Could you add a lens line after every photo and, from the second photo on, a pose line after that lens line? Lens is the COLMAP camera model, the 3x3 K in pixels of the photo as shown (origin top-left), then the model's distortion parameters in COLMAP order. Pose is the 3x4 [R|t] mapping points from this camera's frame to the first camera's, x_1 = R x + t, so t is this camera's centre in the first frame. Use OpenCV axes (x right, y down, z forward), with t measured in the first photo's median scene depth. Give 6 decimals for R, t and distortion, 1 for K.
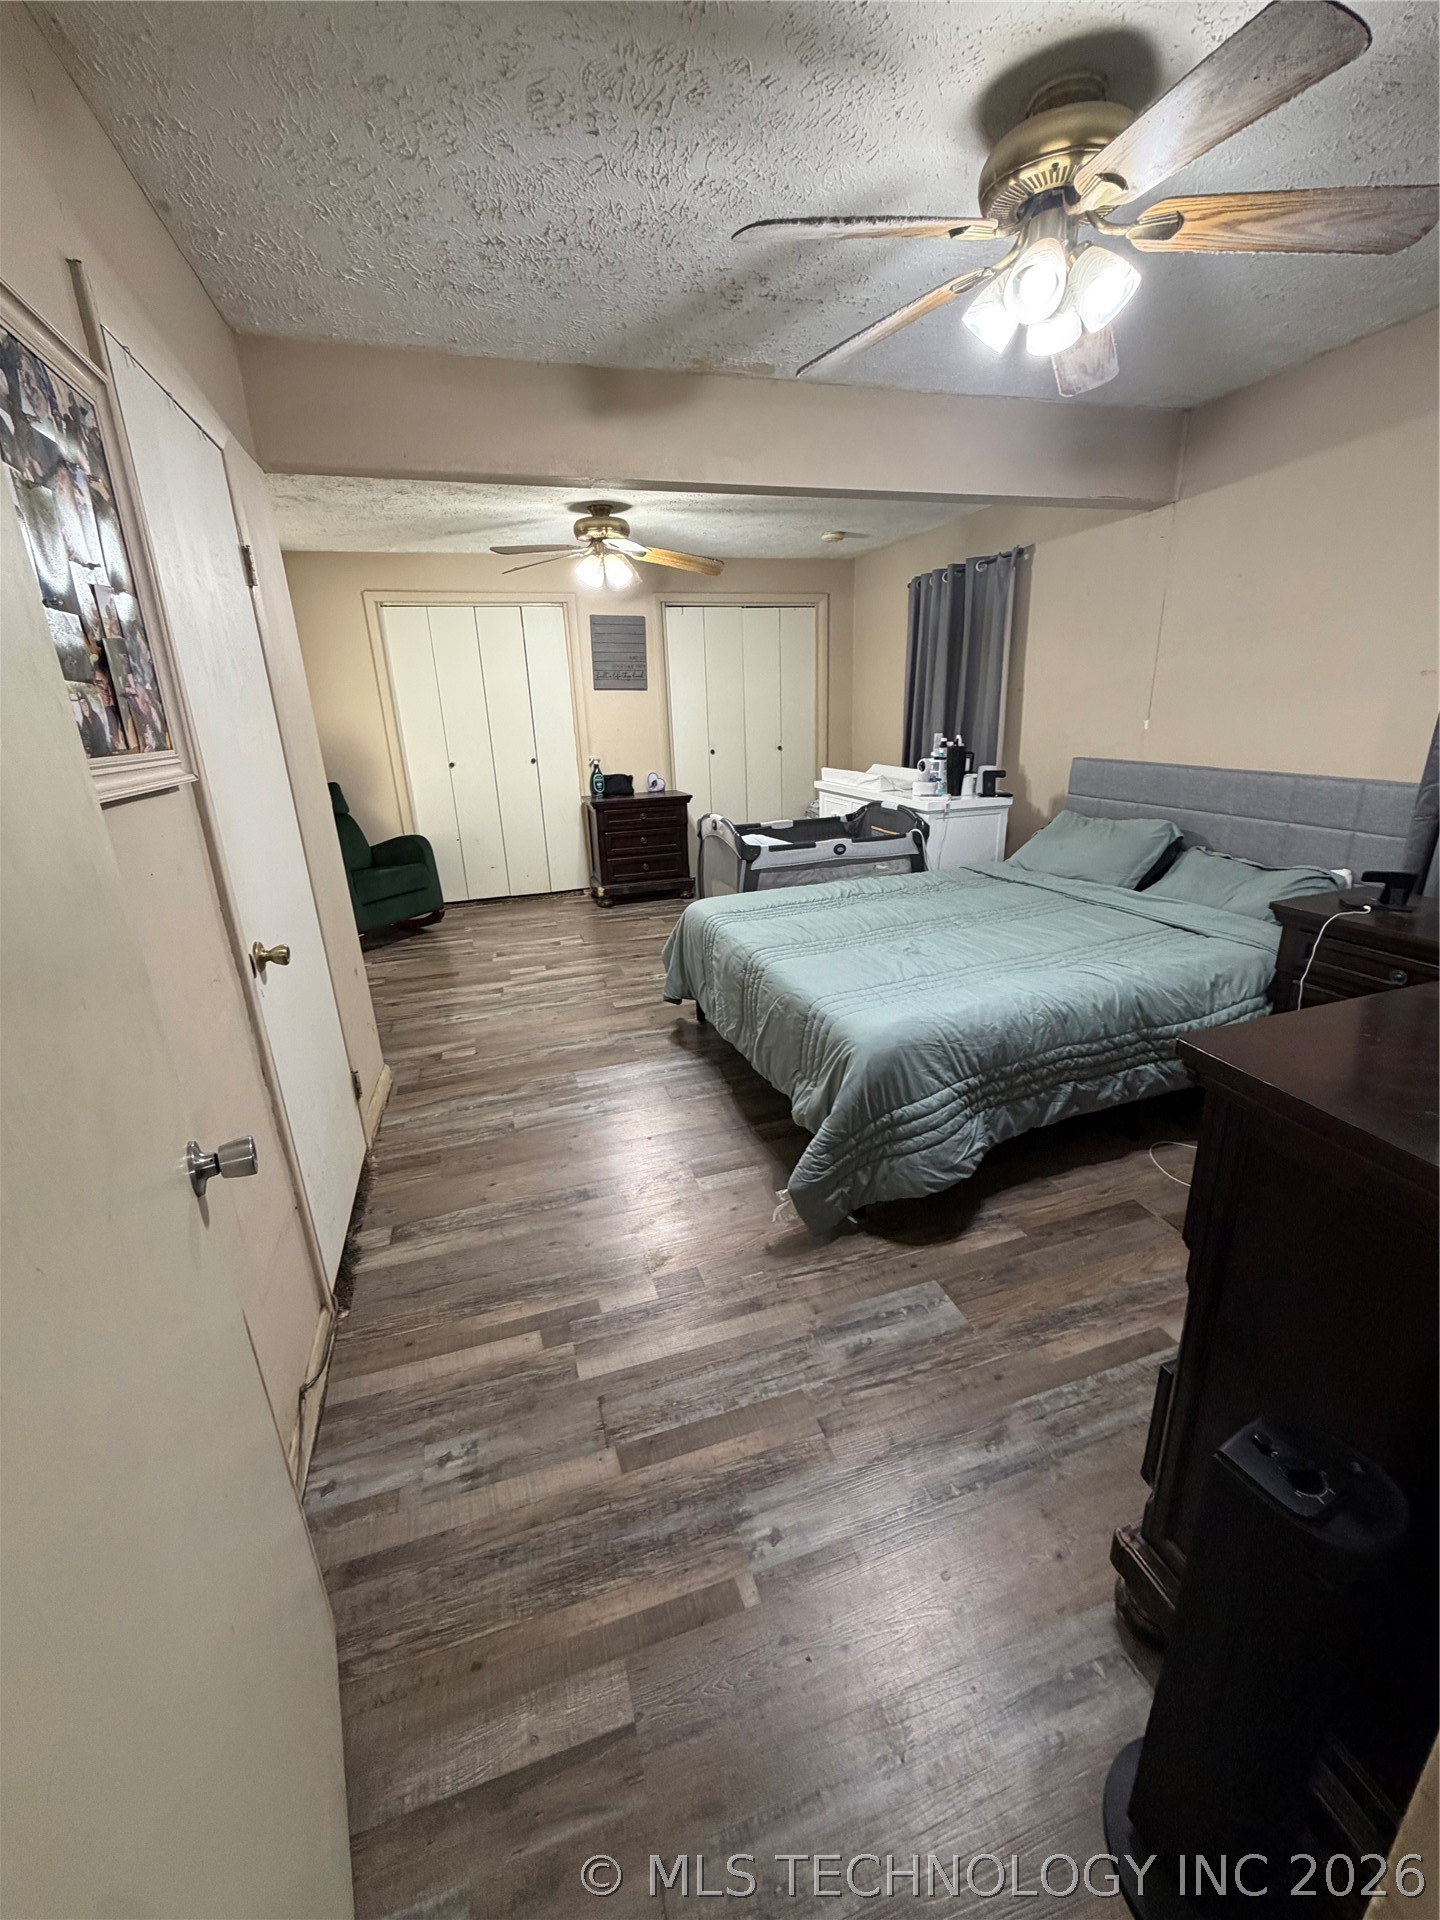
lens RADIAL K [[767.3, 0, 720.3], [0, 767.3, 958.0], [0, 0, 1]] dist [-0.000587, -0.000099]
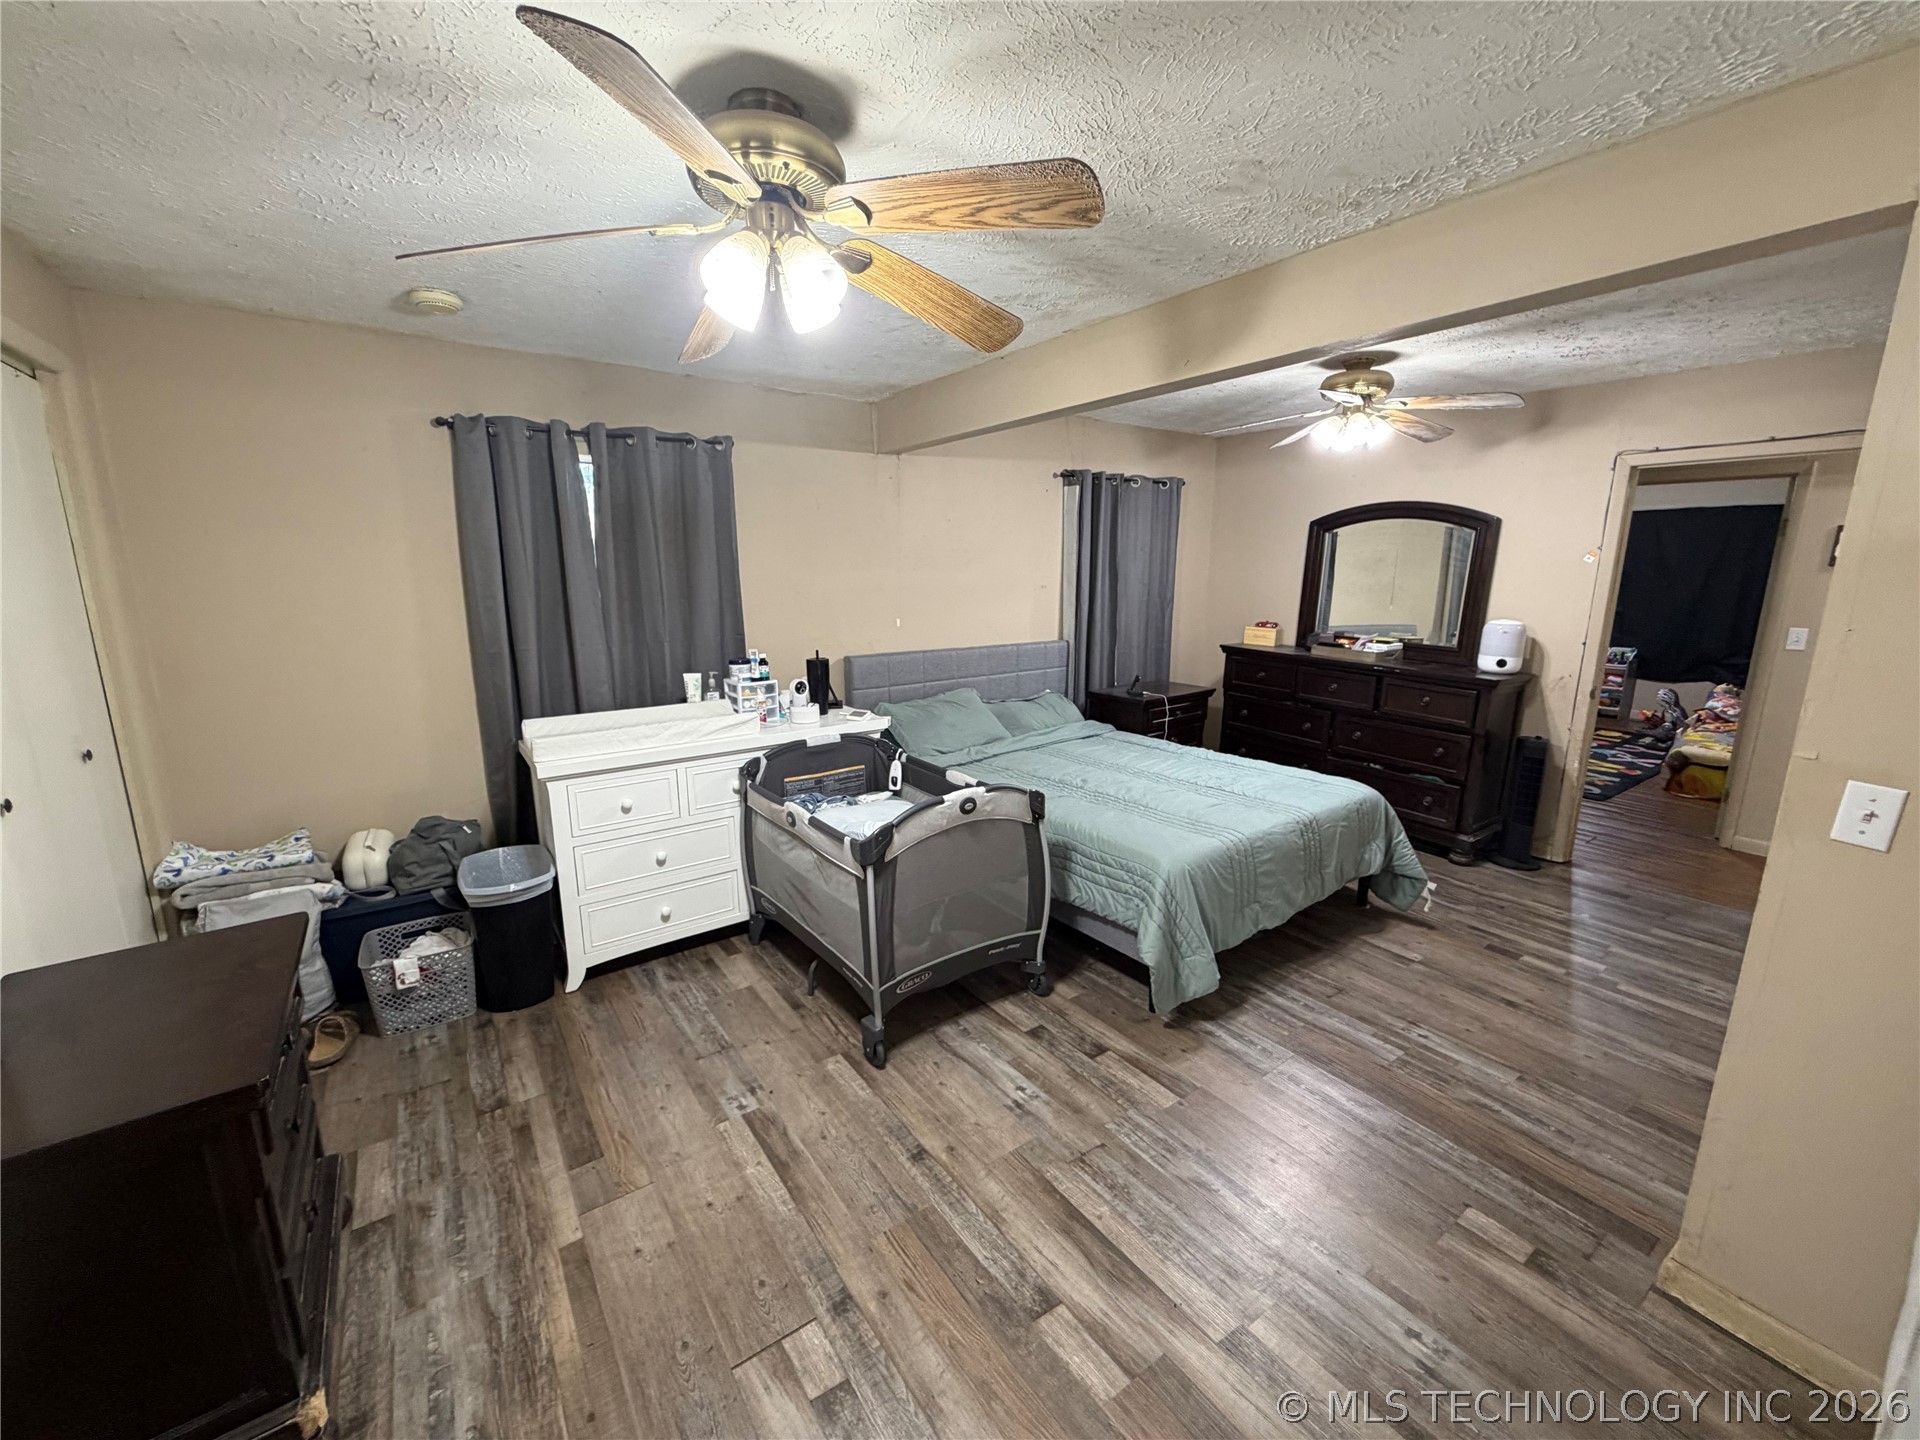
lens RADIAL K [[767.3, 0, 960.2], [0, 767.3, 719.5], [0, 0, 1]] dist [-0.000587, -0.000099]
pose [[-0.309831, -0.153230, 0.938363, -0.601186], [0.313630, 0.915218, 0.253005, -0.413954], [-0.897575, 0.372688, -0.235506, 1.181983]]
